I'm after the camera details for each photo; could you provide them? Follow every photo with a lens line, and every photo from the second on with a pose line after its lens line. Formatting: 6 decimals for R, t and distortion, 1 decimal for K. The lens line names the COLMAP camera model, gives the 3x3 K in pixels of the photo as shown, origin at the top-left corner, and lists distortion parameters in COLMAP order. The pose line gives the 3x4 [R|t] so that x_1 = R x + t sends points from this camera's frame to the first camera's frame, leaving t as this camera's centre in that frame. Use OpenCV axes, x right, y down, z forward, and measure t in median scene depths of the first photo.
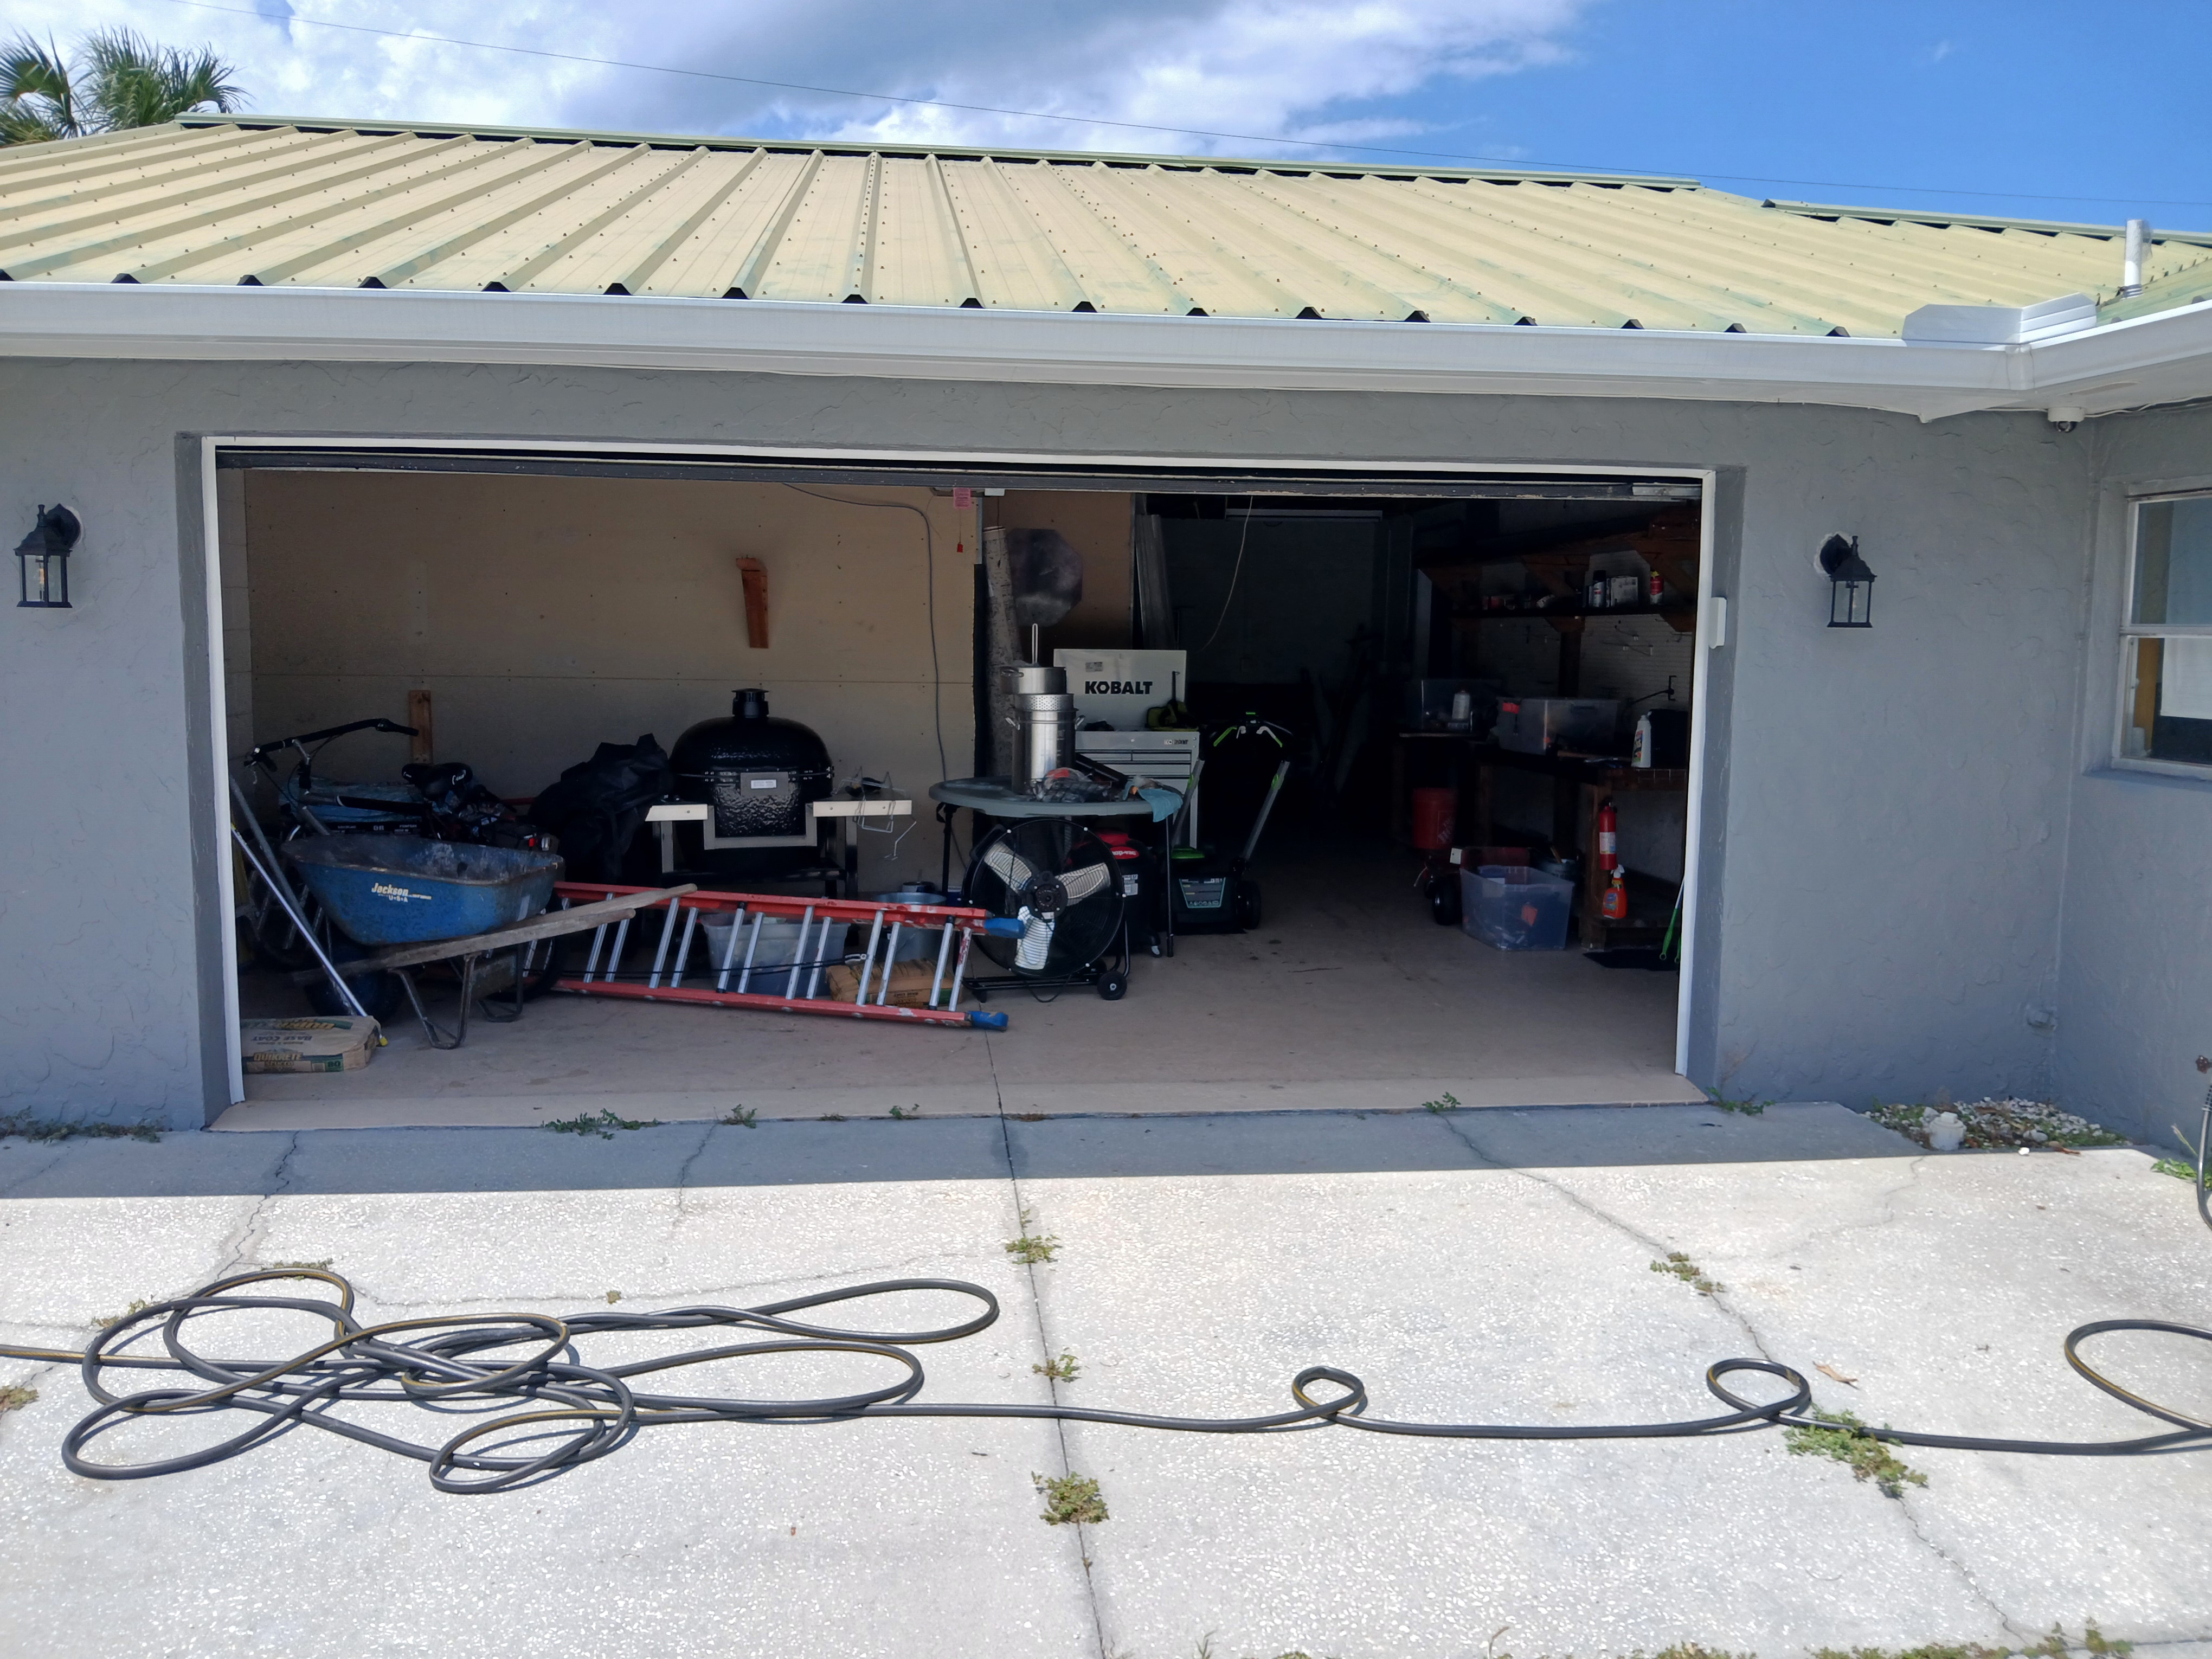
lens RADIAL K [[1729.1, 0, 1100.4], [0, 1729.1, 828.5], [0, 0, 1]] dist [0.086694, -0.210897]
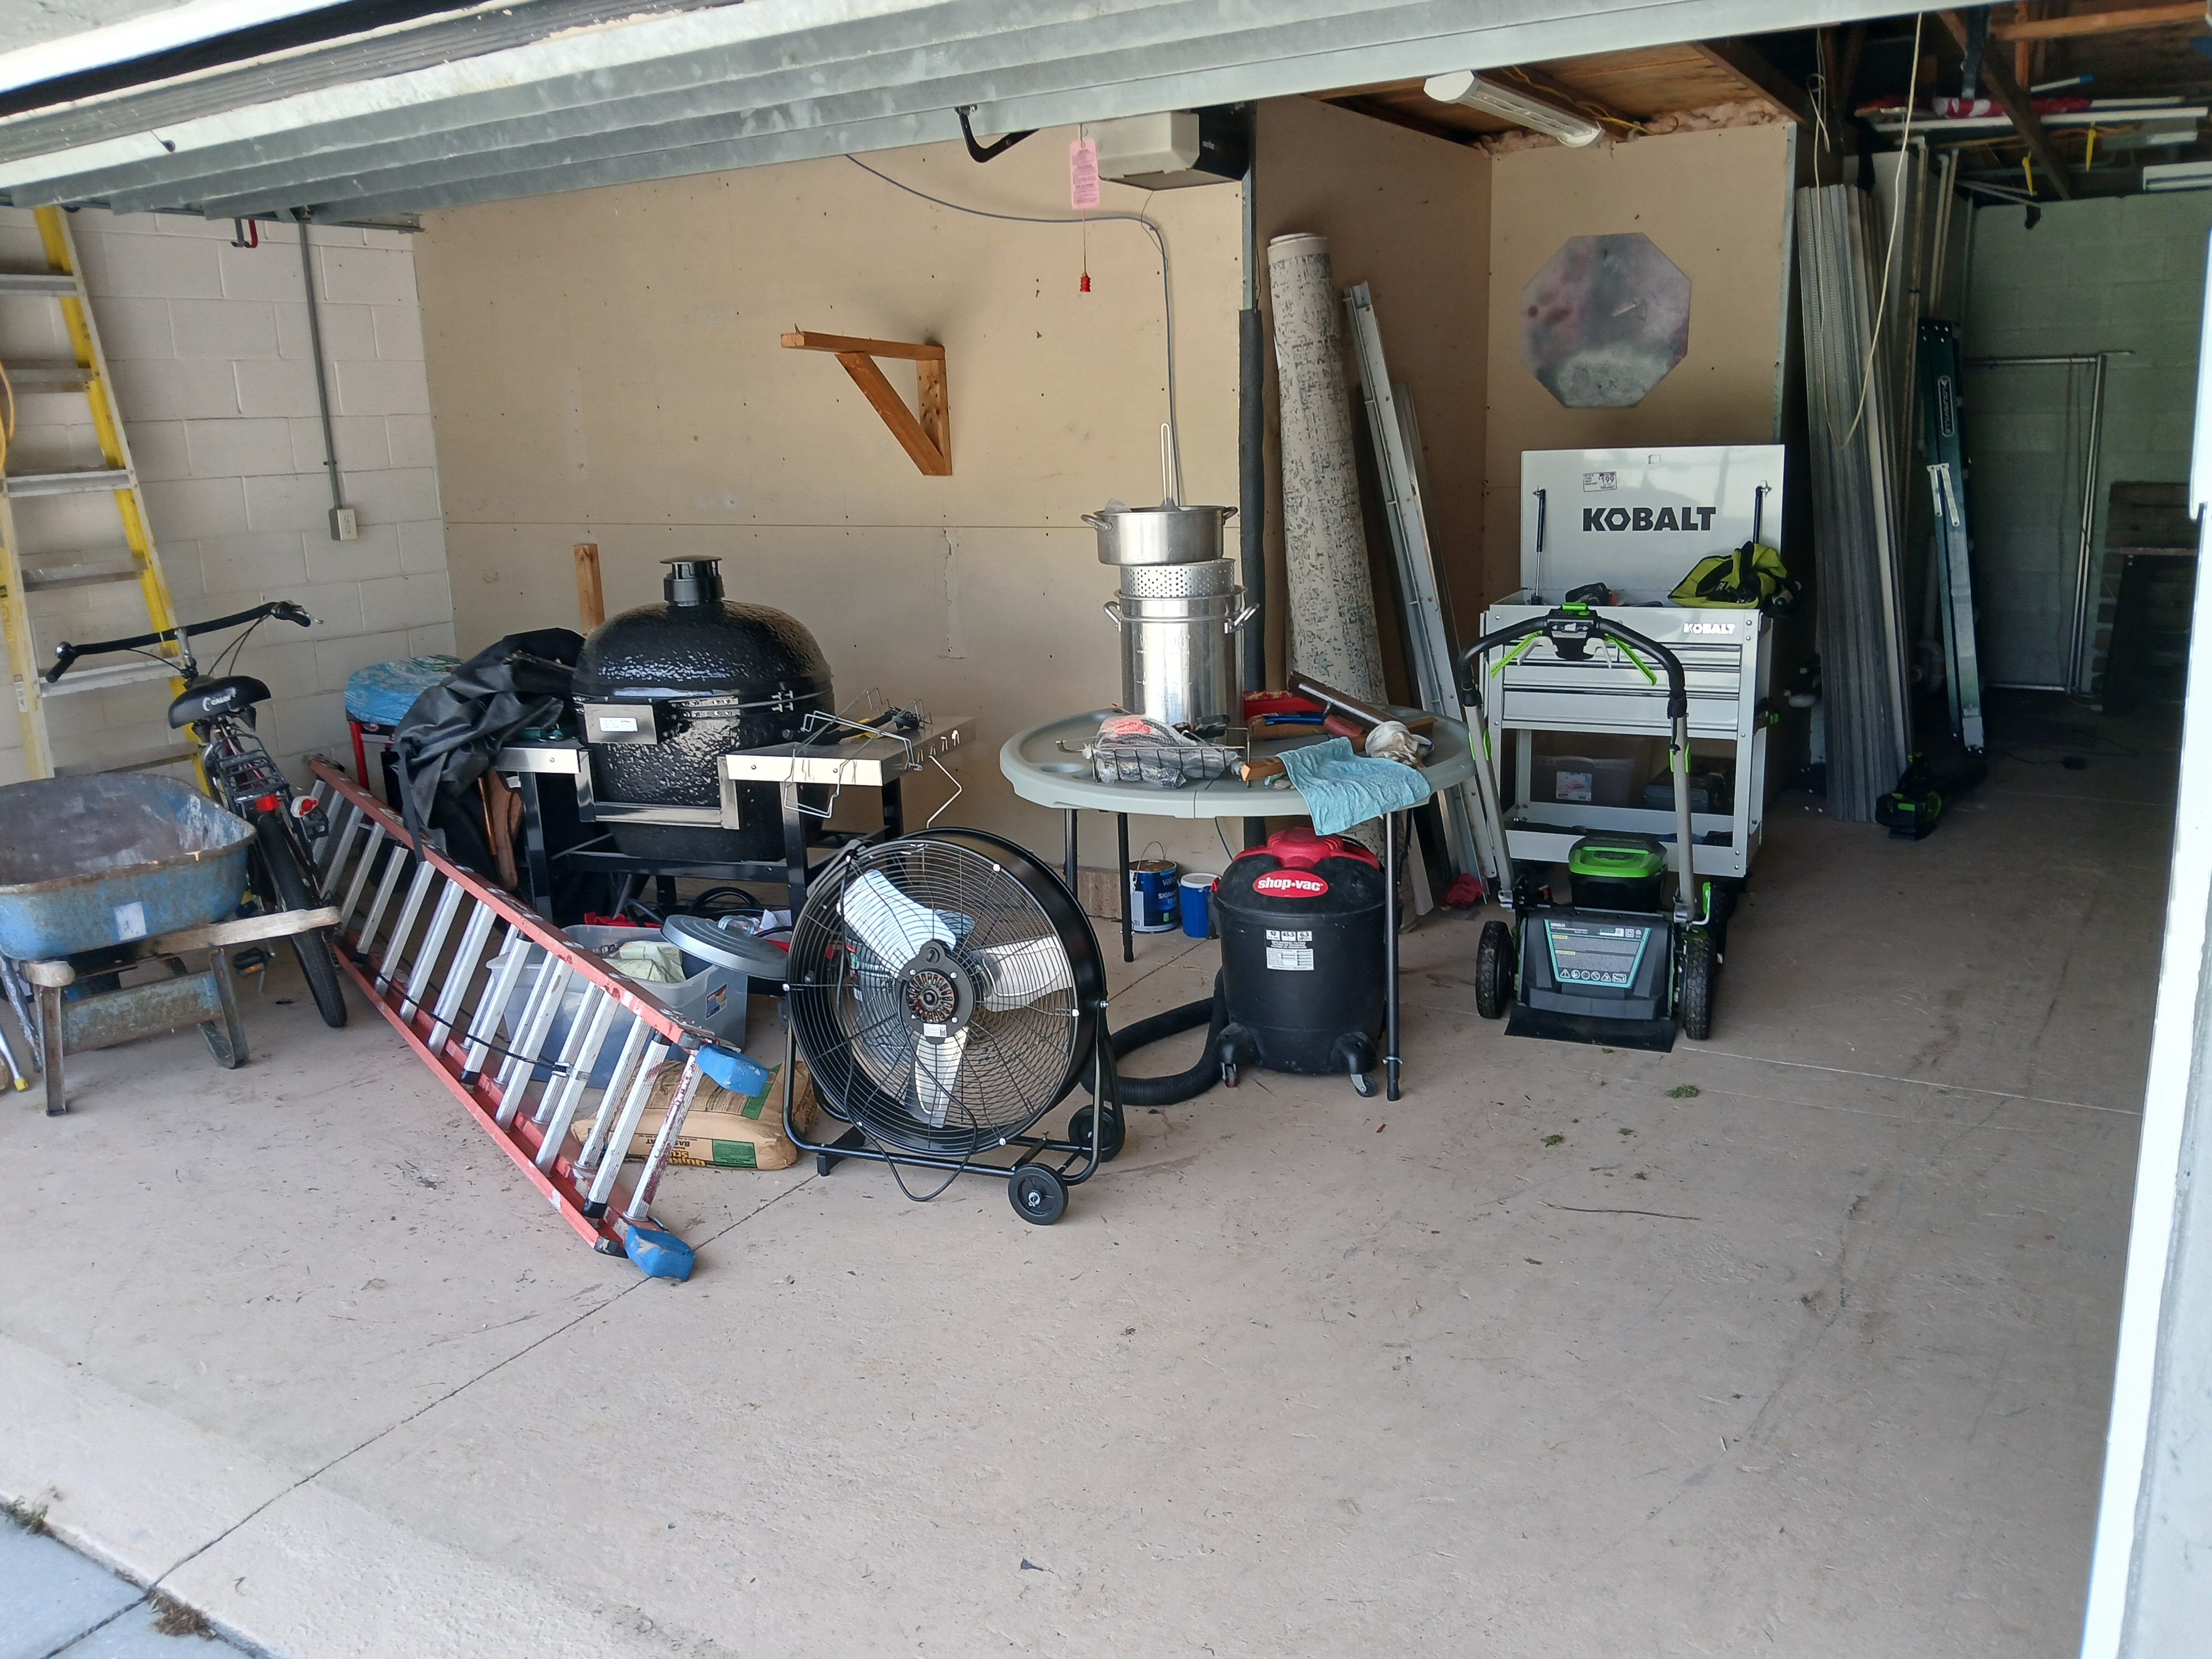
lens RADIAL K [[1729.1, 0, 1100.4], [0, 1729.1, 828.5], [0, 0, 1]] dist [0.086694, -0.210897]
pose [[0.793292, 0.108532, -0.599089, 0.260907], [-0.029774, 0.989722, 0.139874, -0.068654], [0.608112, -0.093124, 0.788370, 0.547175]]
